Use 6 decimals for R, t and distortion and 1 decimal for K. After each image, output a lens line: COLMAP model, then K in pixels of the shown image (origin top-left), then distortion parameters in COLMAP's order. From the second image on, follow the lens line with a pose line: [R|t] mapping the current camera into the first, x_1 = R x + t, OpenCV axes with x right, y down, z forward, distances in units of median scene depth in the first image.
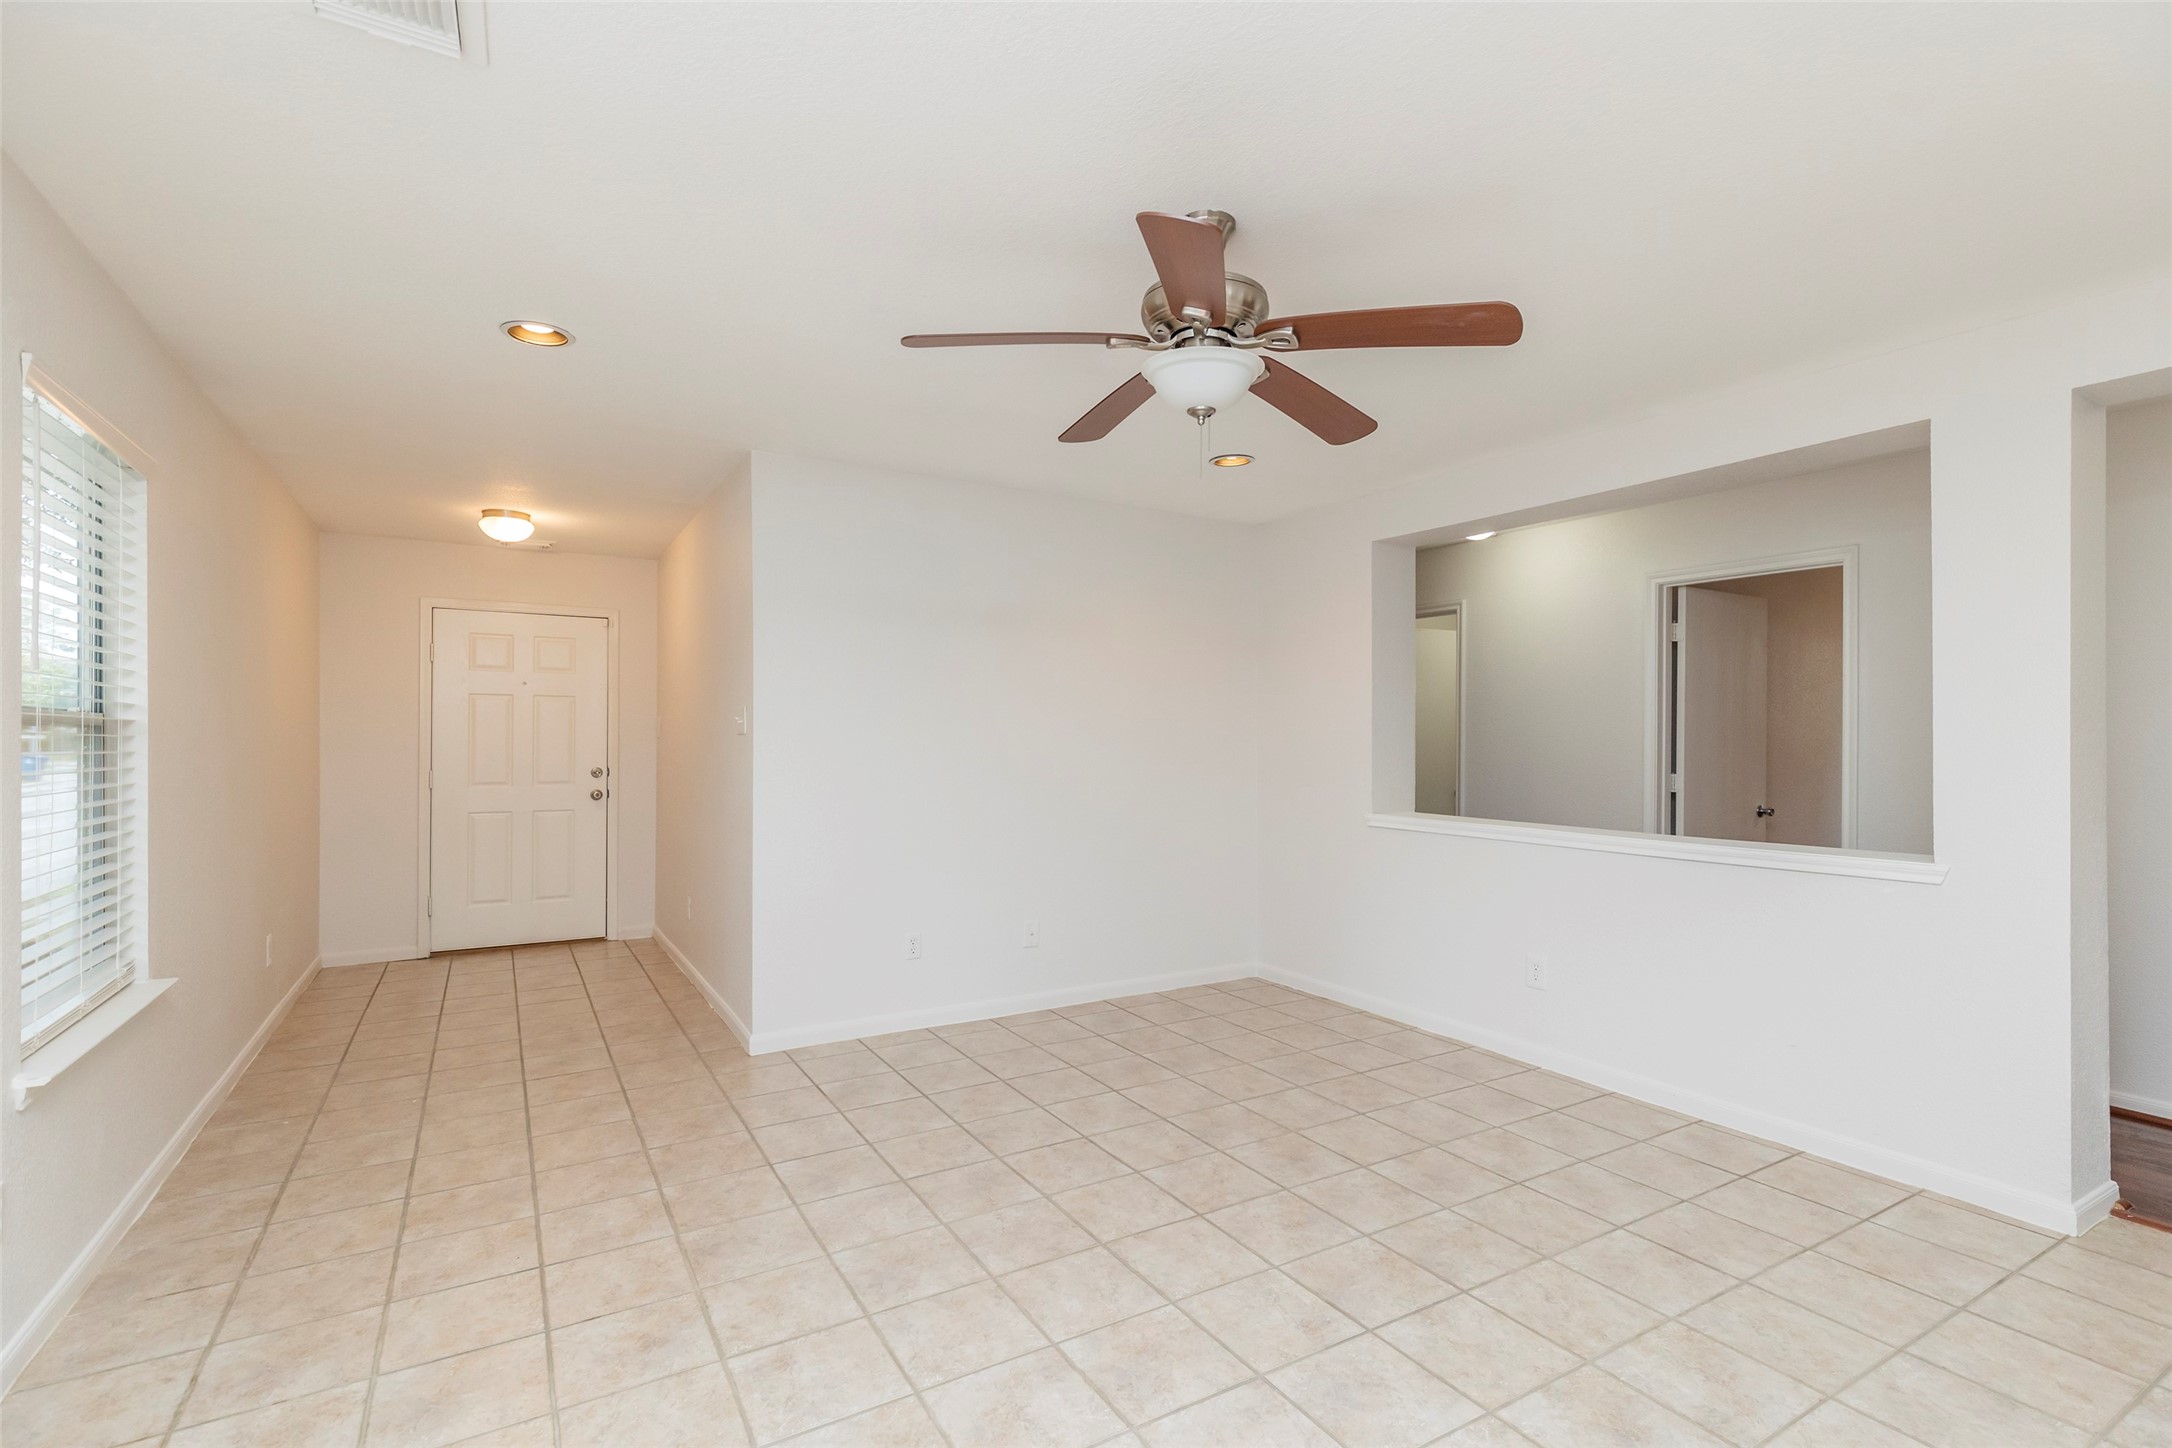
lens RADIAL K [[941.3, 0, 1086.0], [0, 941.3, 724.0], [0, 0, 1]] dist [0.005922, -0.000004]
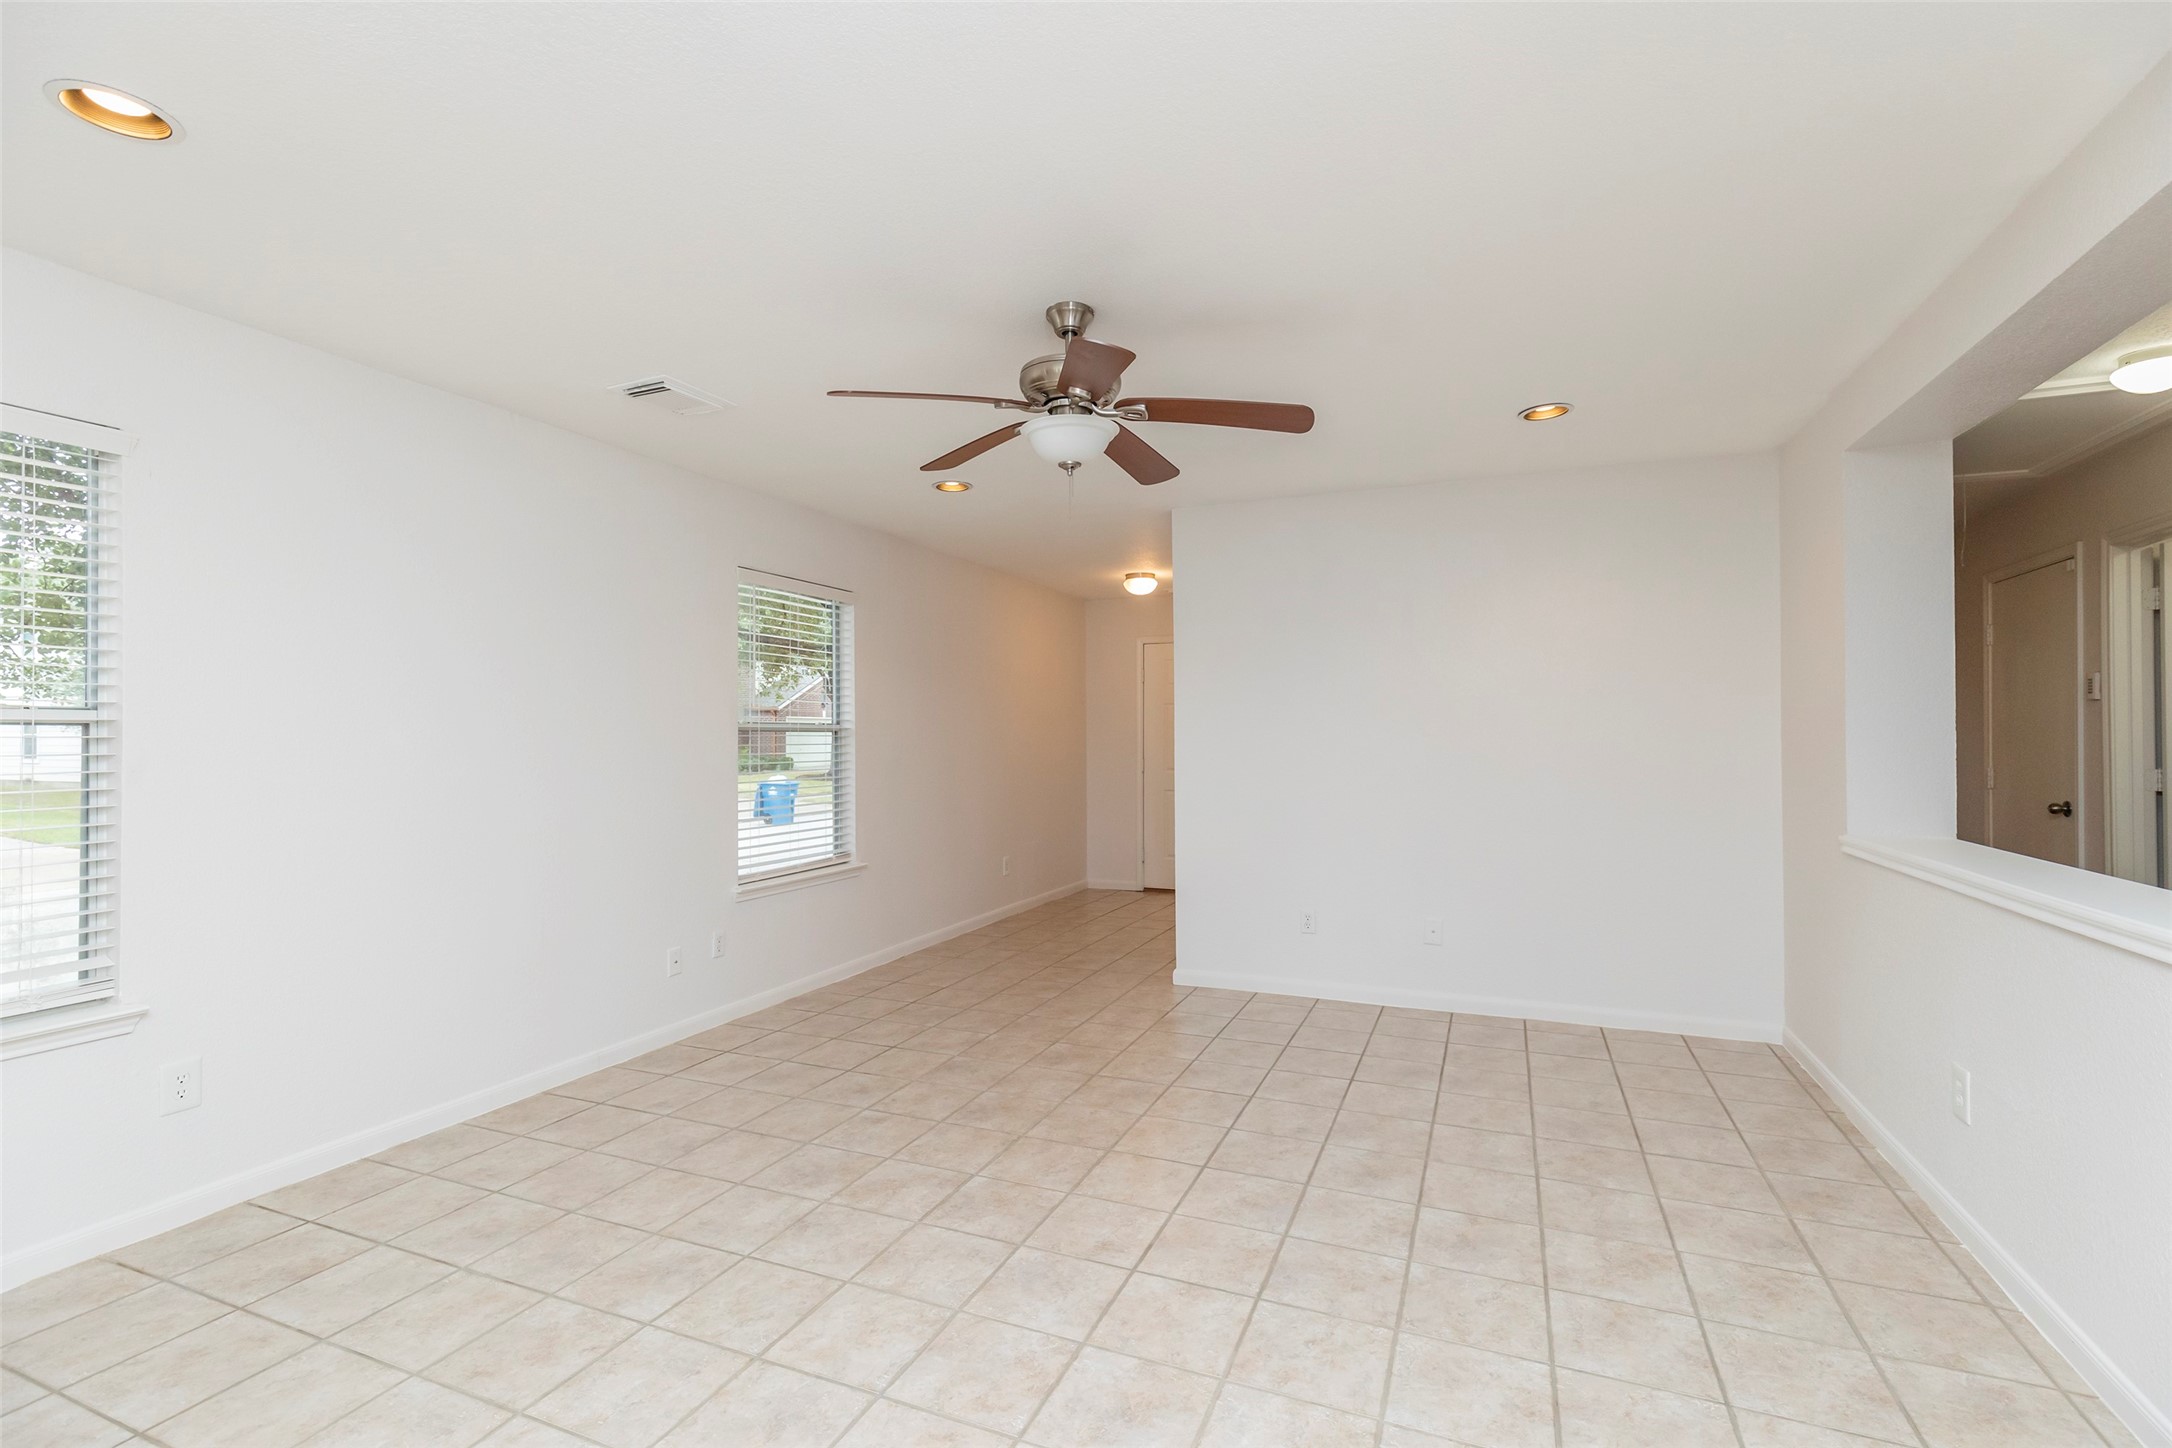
lens RADIAL K [[925.5, 0, 1129.6], [0, 925.5, 723.9], [0, 0, 1]] dist [0.002634, -0.000029]
pose [[0.636891, -0.015069, -0.770806, 0.802871], [0.016562, 0.999846, -0.005861, 0.007809], [0.770776, -0.009033, 0.637043, 0.220569]]
